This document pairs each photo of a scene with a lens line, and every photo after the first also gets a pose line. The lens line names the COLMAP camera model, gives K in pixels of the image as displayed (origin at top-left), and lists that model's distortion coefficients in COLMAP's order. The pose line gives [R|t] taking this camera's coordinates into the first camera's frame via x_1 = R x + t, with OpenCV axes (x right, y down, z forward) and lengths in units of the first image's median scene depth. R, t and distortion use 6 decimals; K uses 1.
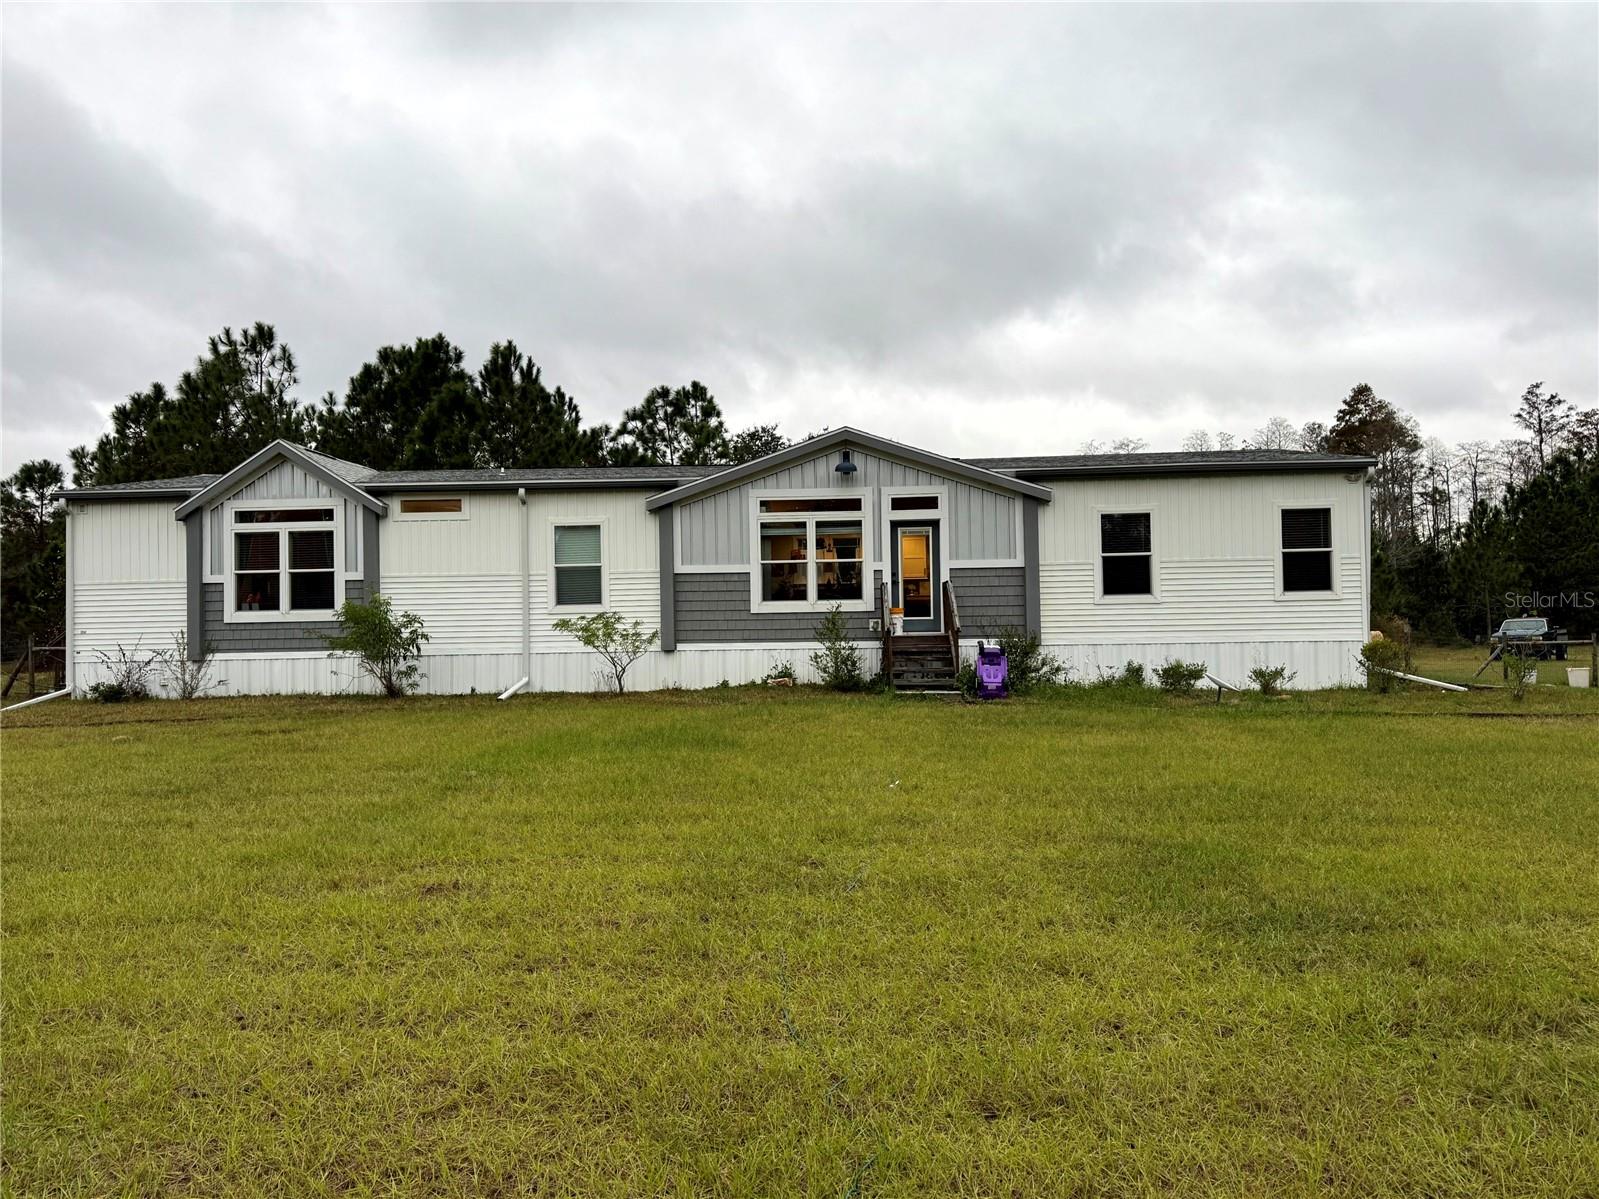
lens RADIAL K [[1129.2, 0, 799.5], [0, 1129.2, 599.5], [0, 0, 1]] dist [0.107719, -0.129277]
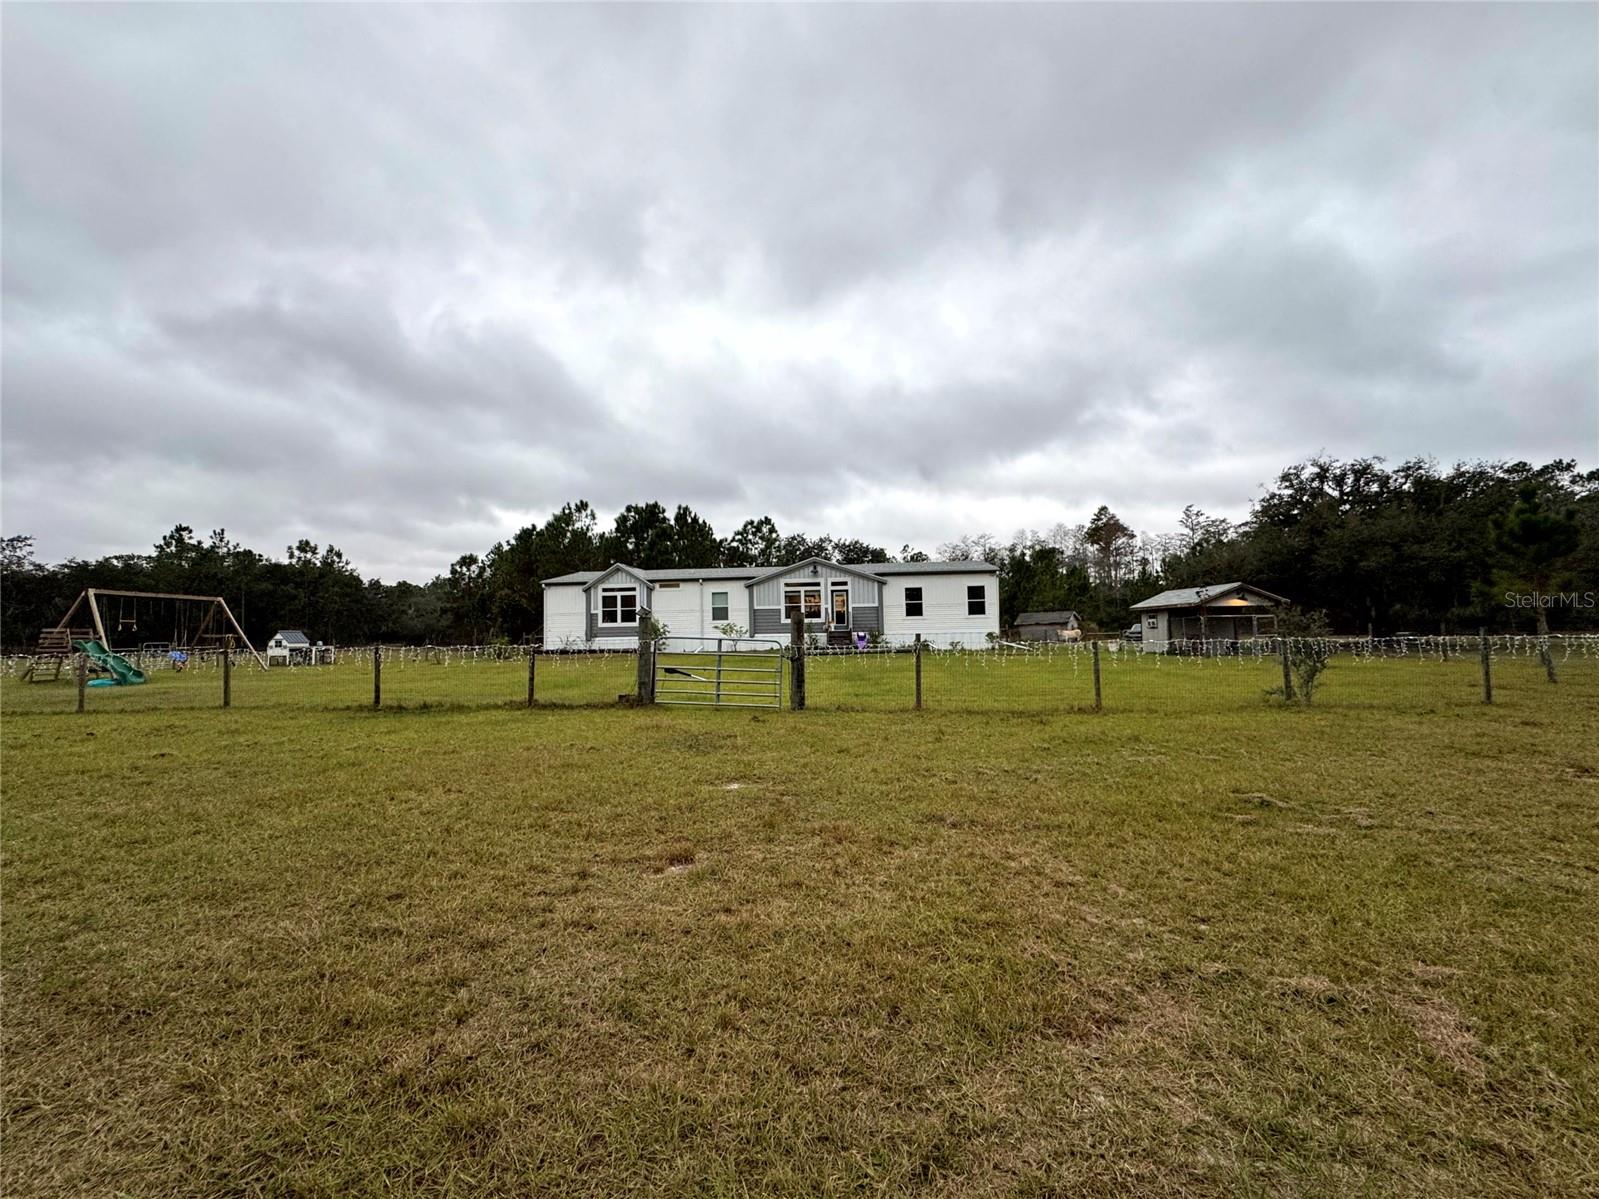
lens RADIAL K [[635.8, 0, 799.5], [0, 635.8, 599.5], [0, 0, 1]] dist [0.000486, -0.000004]
pose [[0.998939, -0.004990, -0.045779, 0.072801], [0.003943, 0.999729, -0.022925, -0.010276], [0.045881, 0.022720, 0.998689, -0.560362]]
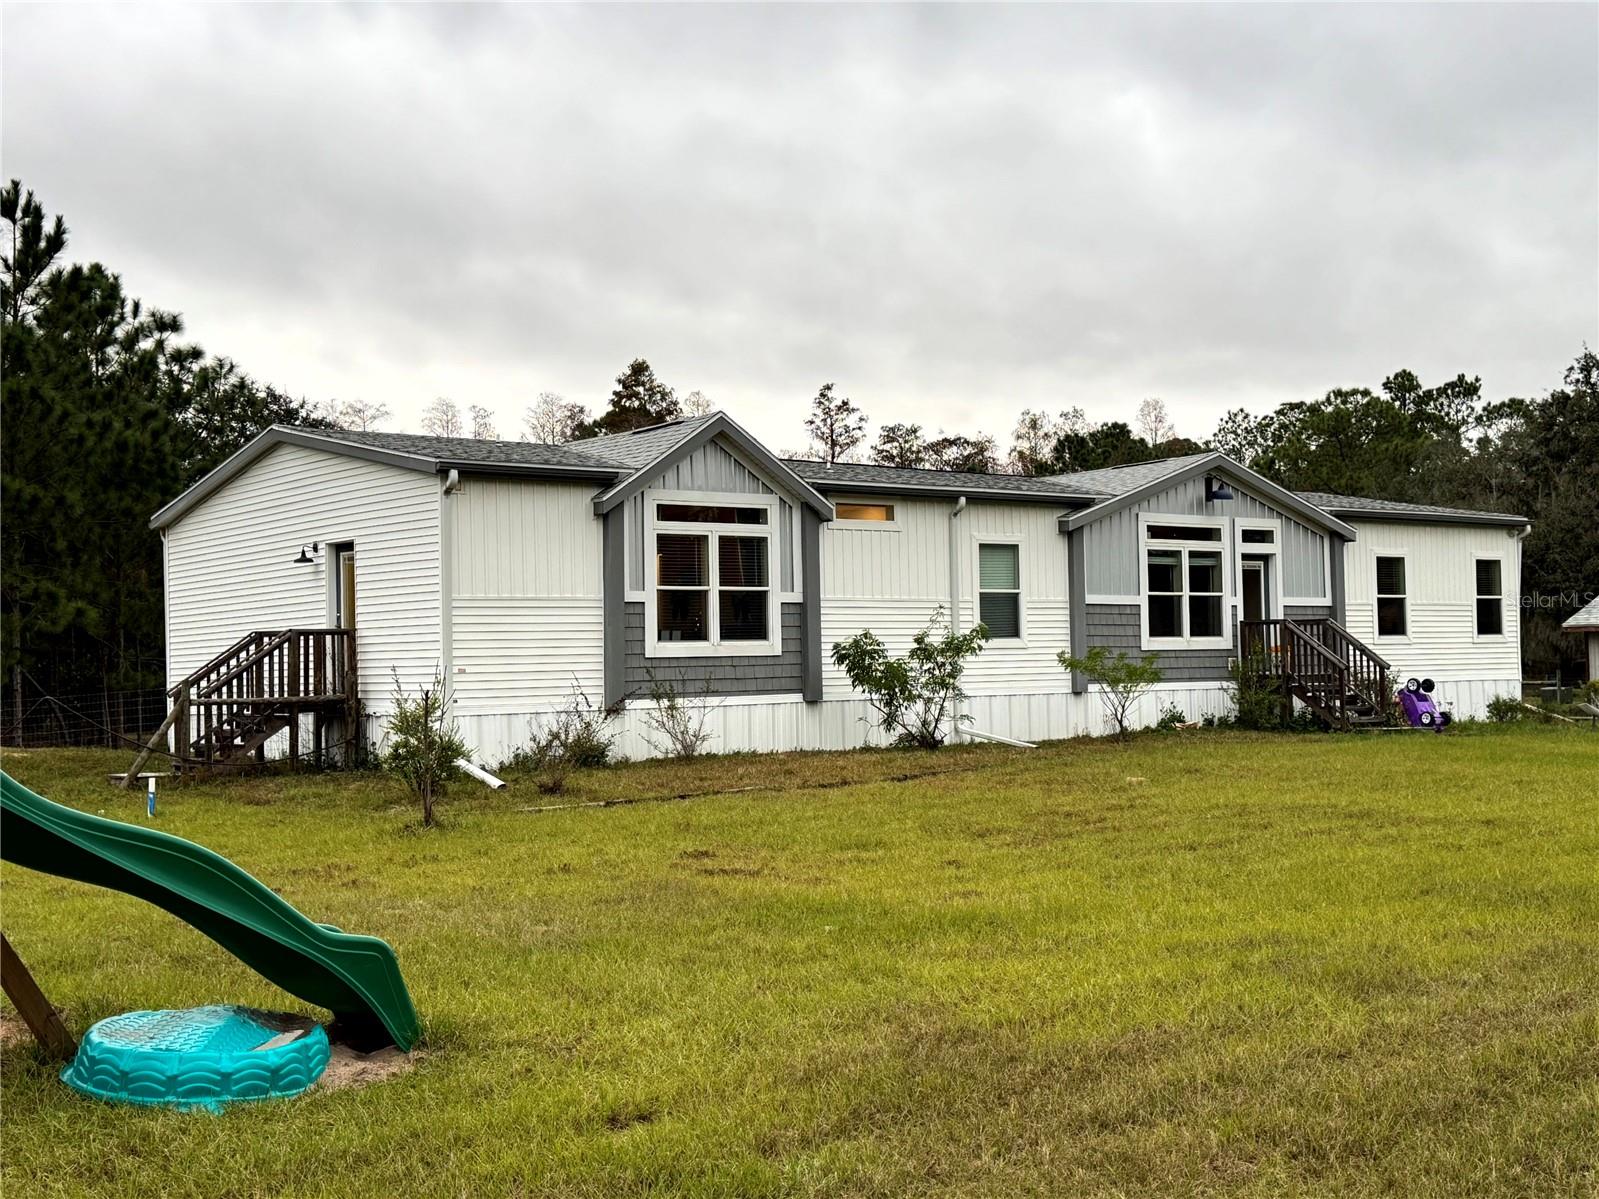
lens RADIAL K [[1956.2, 0, 799.5], [0, 1956.2, 599.5], [0, 0, 1]] dist [0.135465, -0.001034]
pose [[0.749285, 0.025576, 0.661754, -1.246630], [-0.005983, 0.999475, -0.031854, 0.022571], [-0.662221, 0.019908, 0.749044, 0.012108]]
